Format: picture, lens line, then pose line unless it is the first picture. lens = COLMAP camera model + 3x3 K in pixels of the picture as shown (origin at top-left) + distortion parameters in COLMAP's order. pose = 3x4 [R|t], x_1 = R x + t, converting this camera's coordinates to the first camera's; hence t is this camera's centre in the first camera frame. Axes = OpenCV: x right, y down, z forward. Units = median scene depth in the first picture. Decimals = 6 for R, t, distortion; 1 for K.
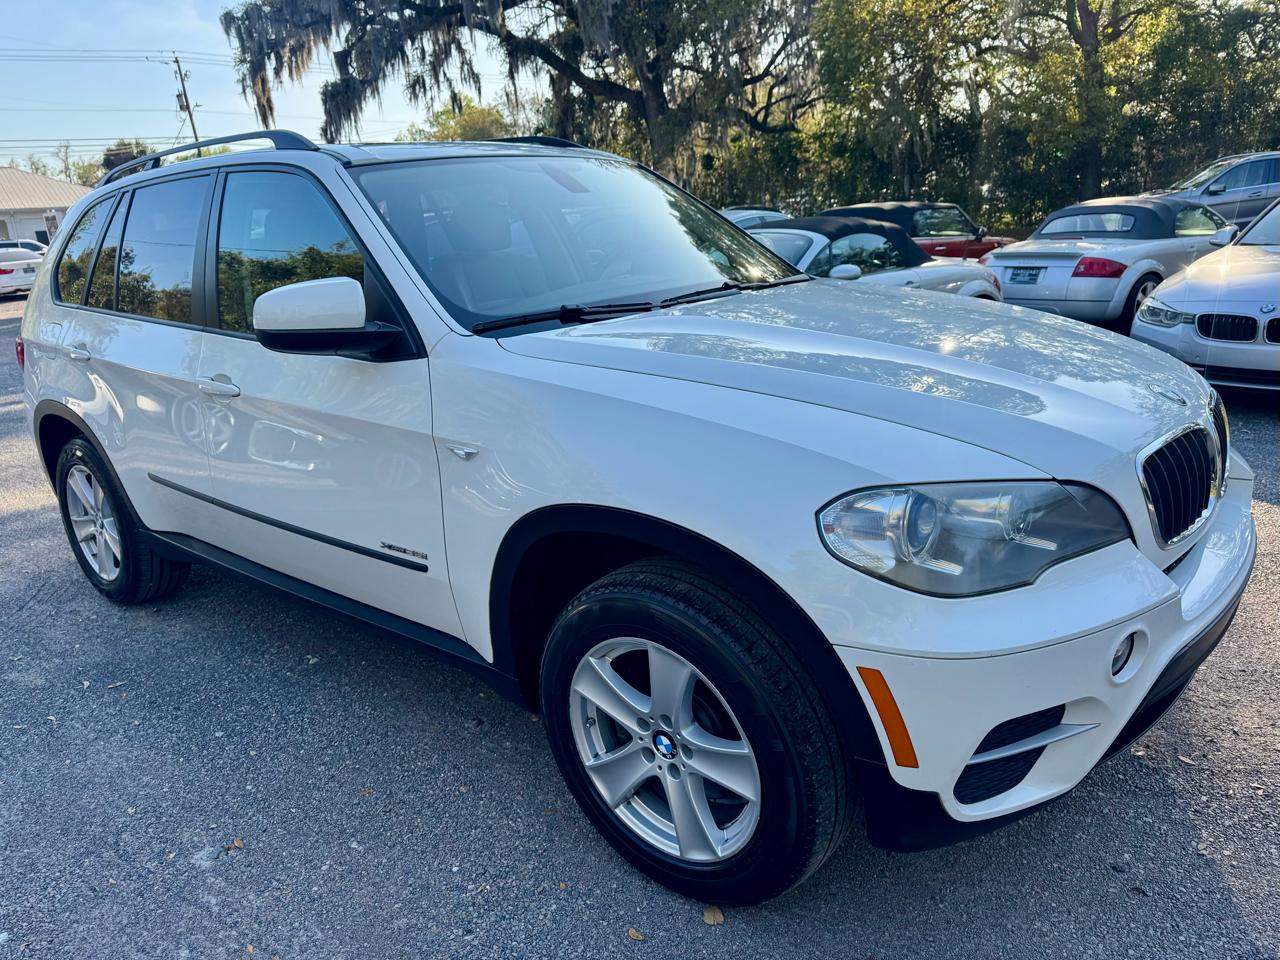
lens RADIAL K [[1003.7, 0, 640.0], [0, 1003.7, 480.0], [0, 0, 1]] dist [0.013870, -0.002488]
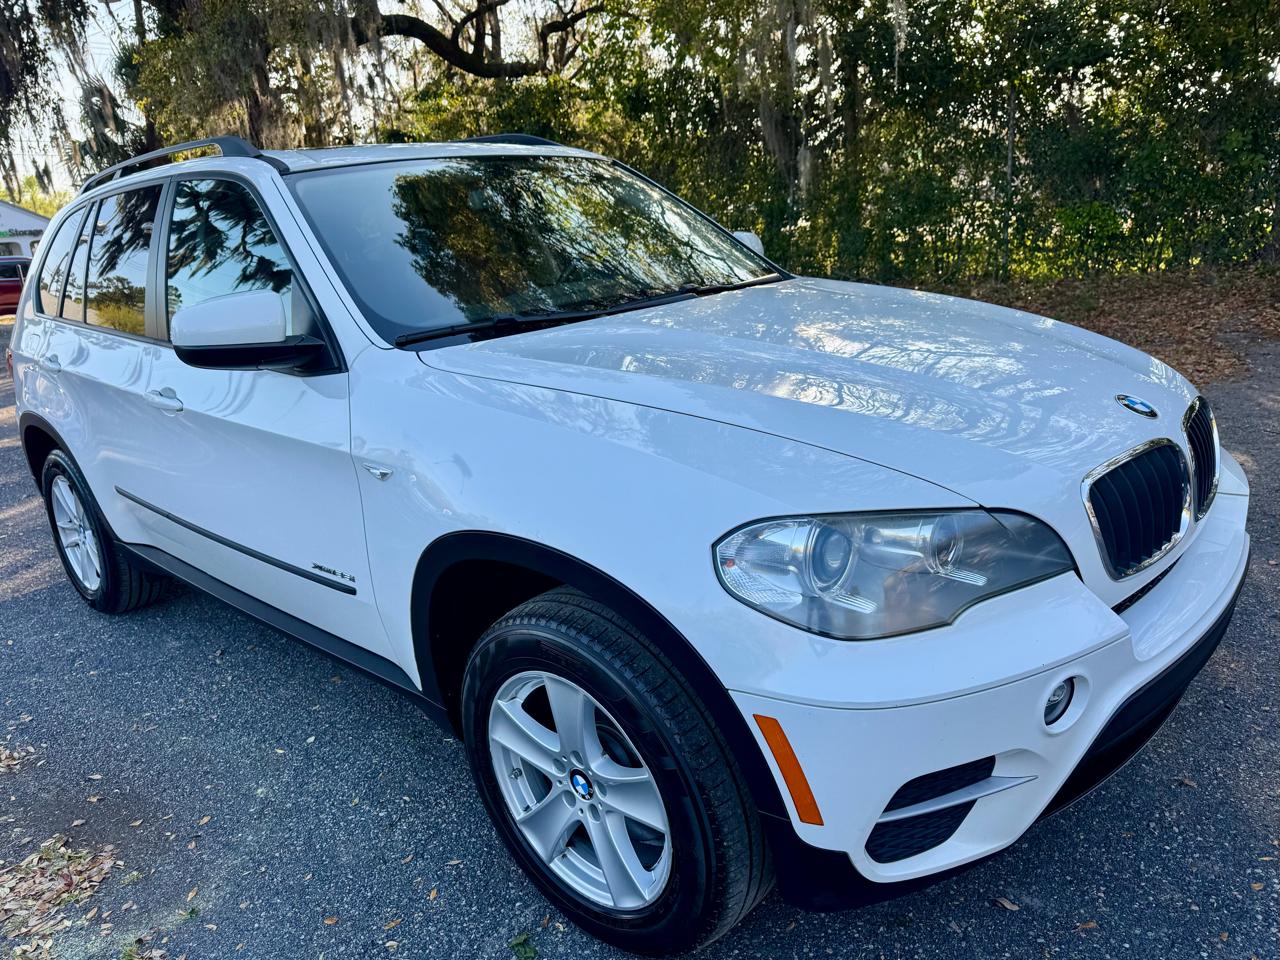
lens RADIAL K [[1003.7, 0, 640.0], [0, 1003.7, 480.0], [0, 0, 1]] dist [0.013870, -0.002488]
pose [[0.997179, -0.005779, -0.074836, 0.167835], [0.006895, 0.999869, 0.014663, -0.038516], [0.074741, -0.015137, 0.997088, 0.076546]]
